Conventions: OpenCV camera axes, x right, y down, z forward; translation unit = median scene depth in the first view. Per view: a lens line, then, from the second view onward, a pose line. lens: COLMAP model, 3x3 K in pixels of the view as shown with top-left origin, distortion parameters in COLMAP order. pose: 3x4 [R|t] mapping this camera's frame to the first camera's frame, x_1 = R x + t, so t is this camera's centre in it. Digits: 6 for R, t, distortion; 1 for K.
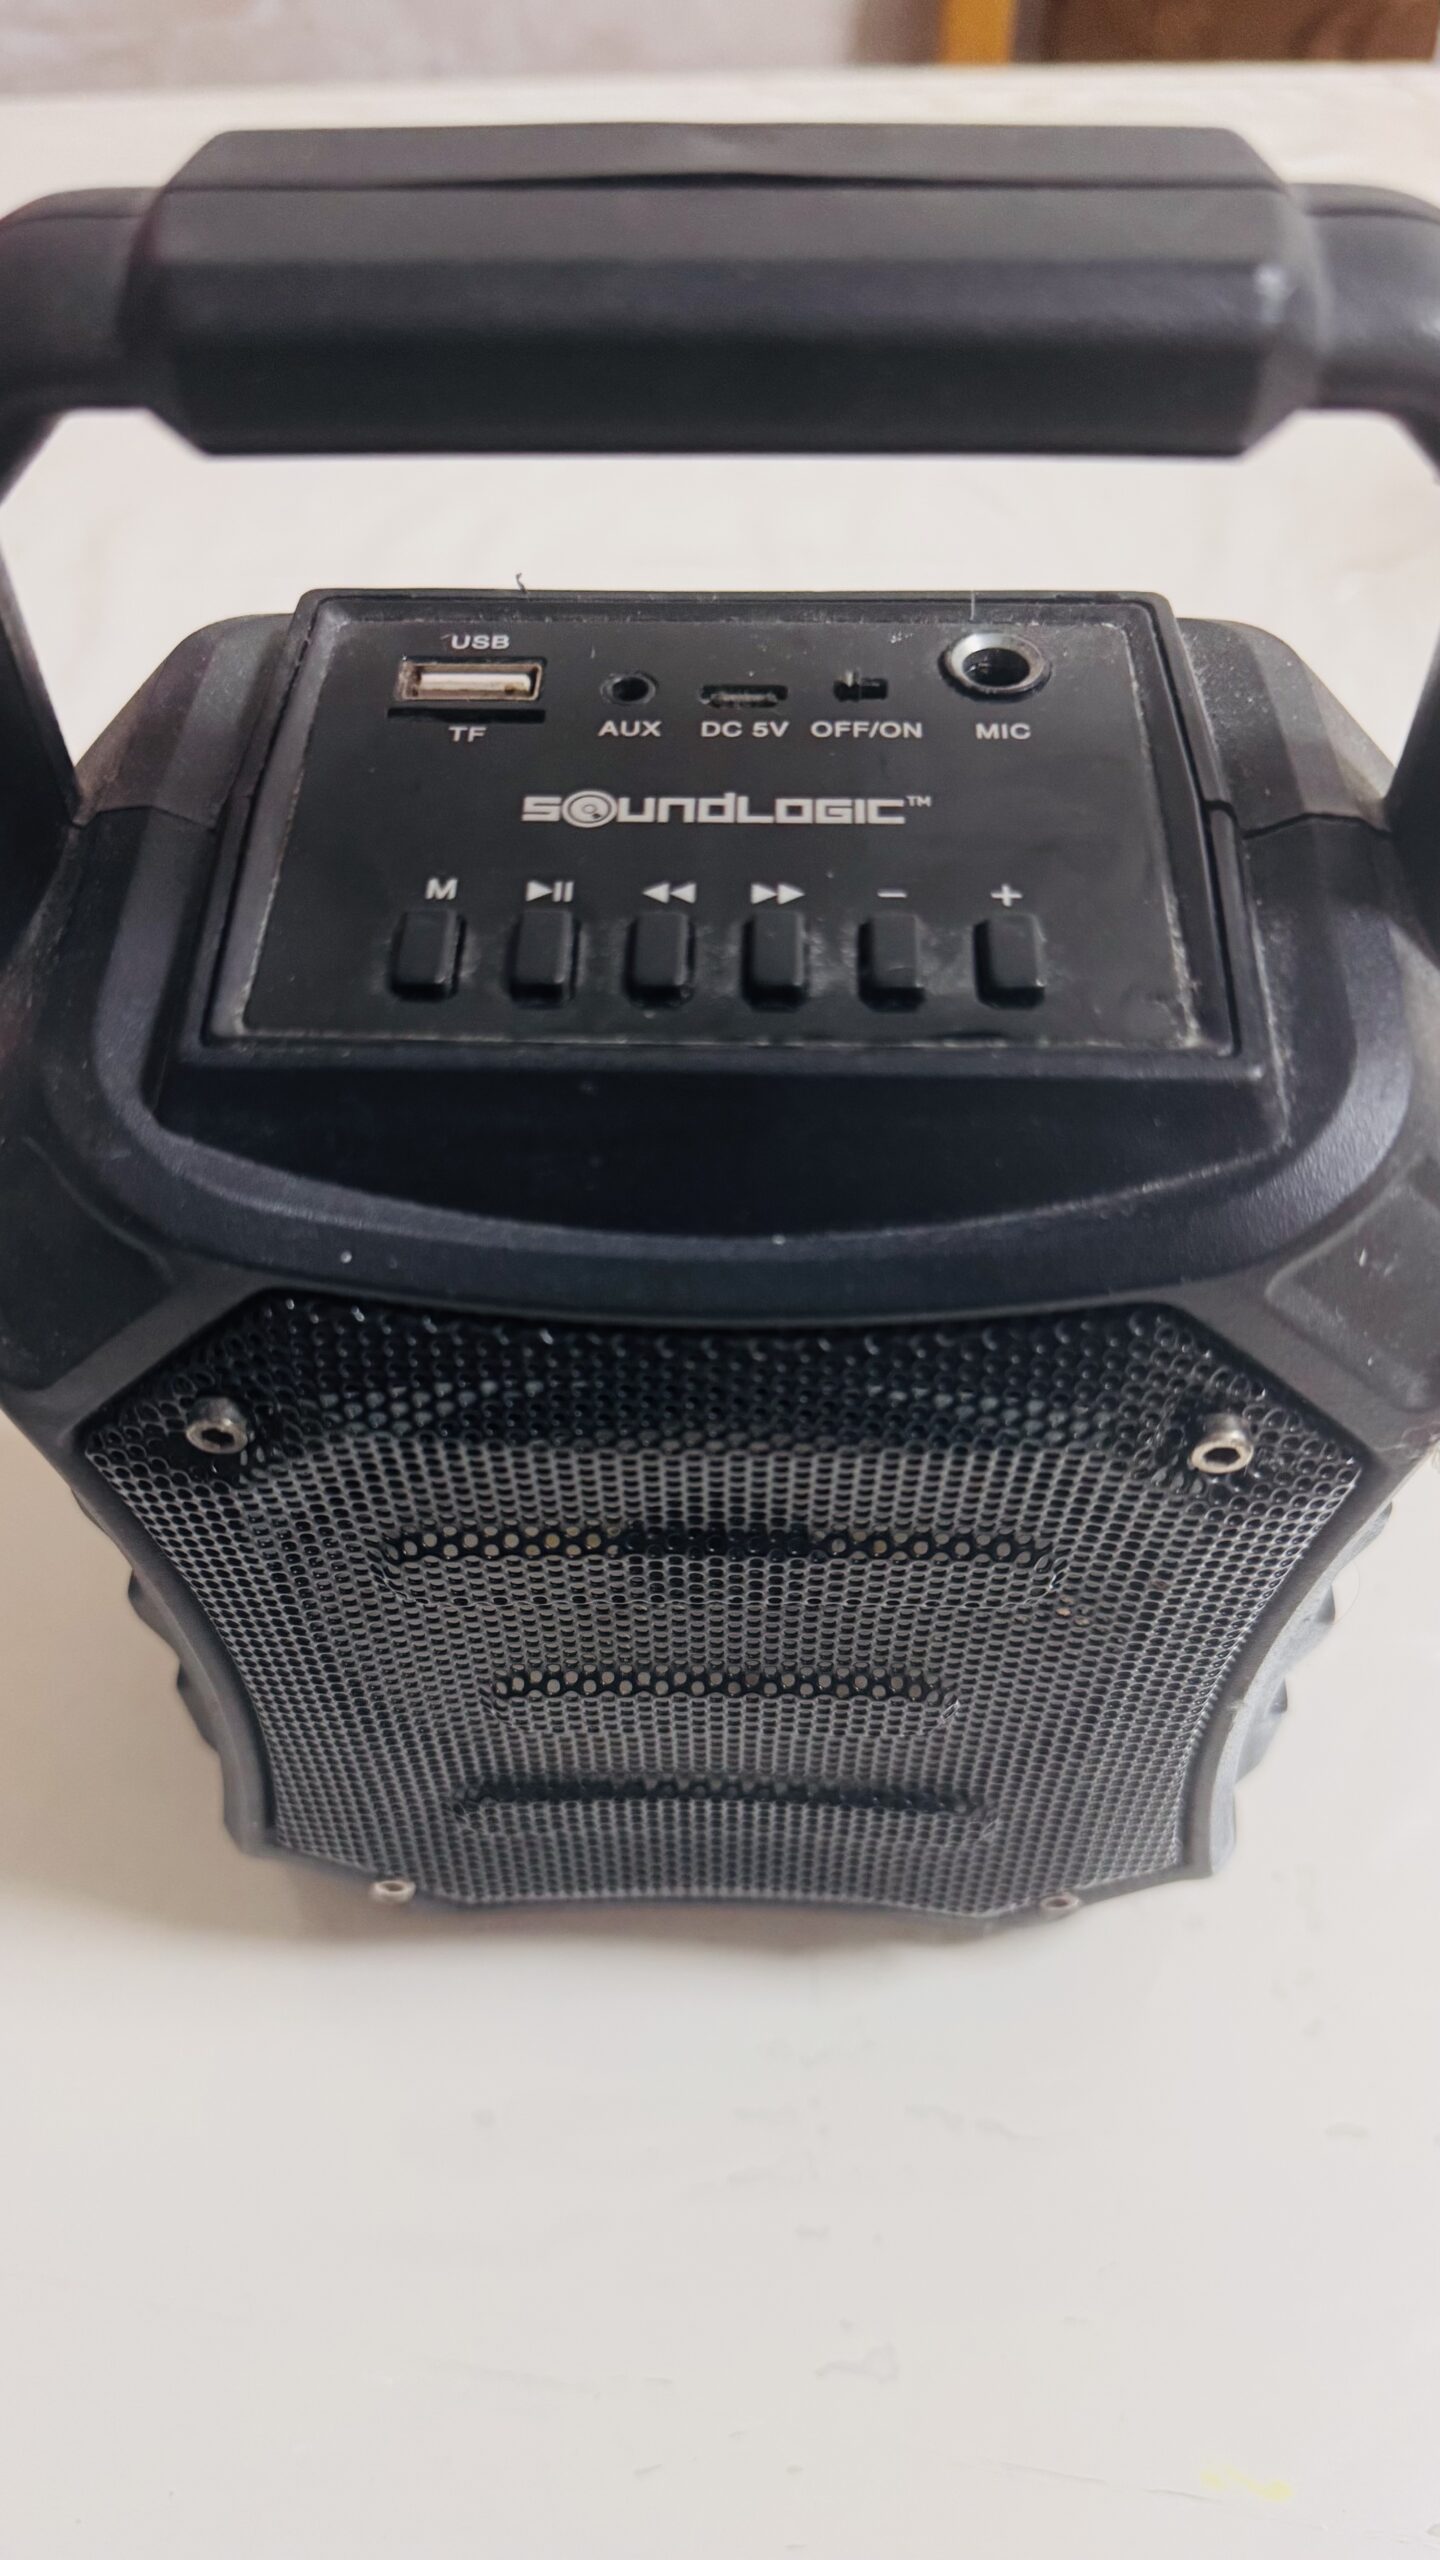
lens RADIAL K [[1941.4, 0, 725.6], [0, 1941.4, 1313.3], [0, 0, 1]] dist [0.120506, -0.503515]
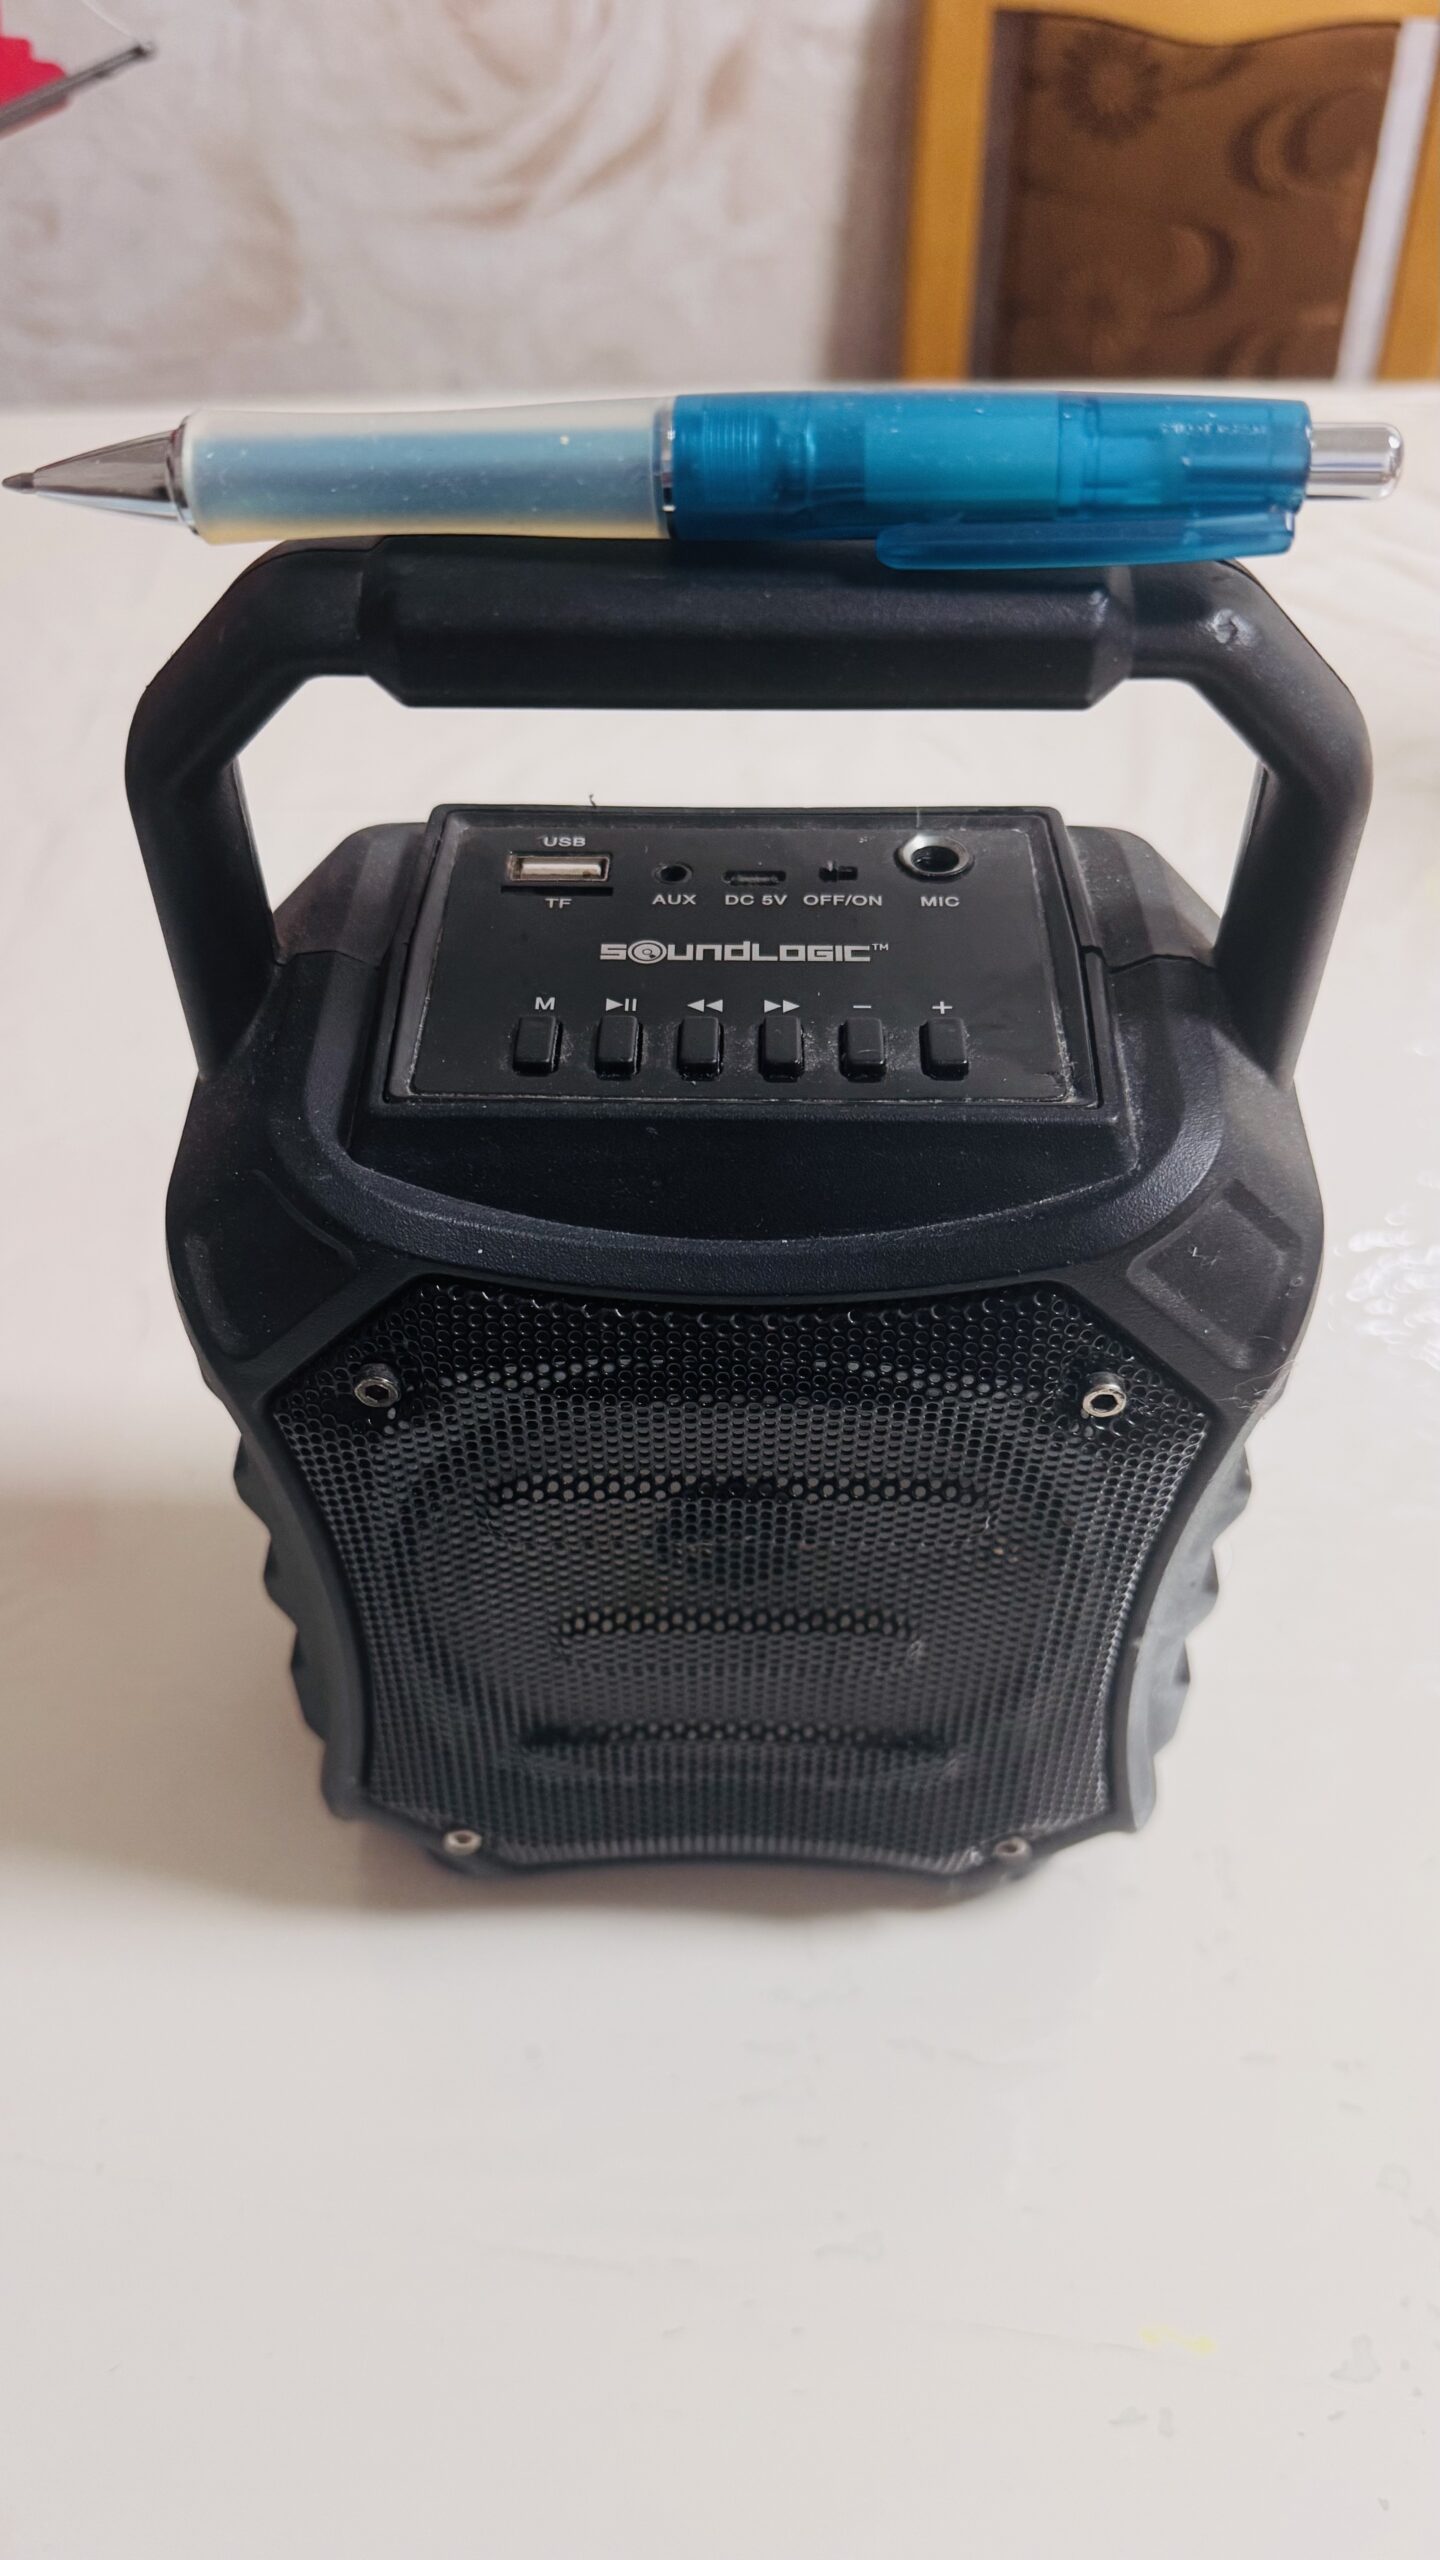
lens RADIAL K [[1872.9, 0, 727.8], [0, 1872.9, 1283.3], [0, 0, 1]] dist [0.019332, -0.029654]
pose [[0.999963, -0.001193, 0.008464, -0.023785], [0.002205, 0.992701, -0.120583, 0.146746], [-0.008259, 0.120597, 0.992667, -0.323942]]
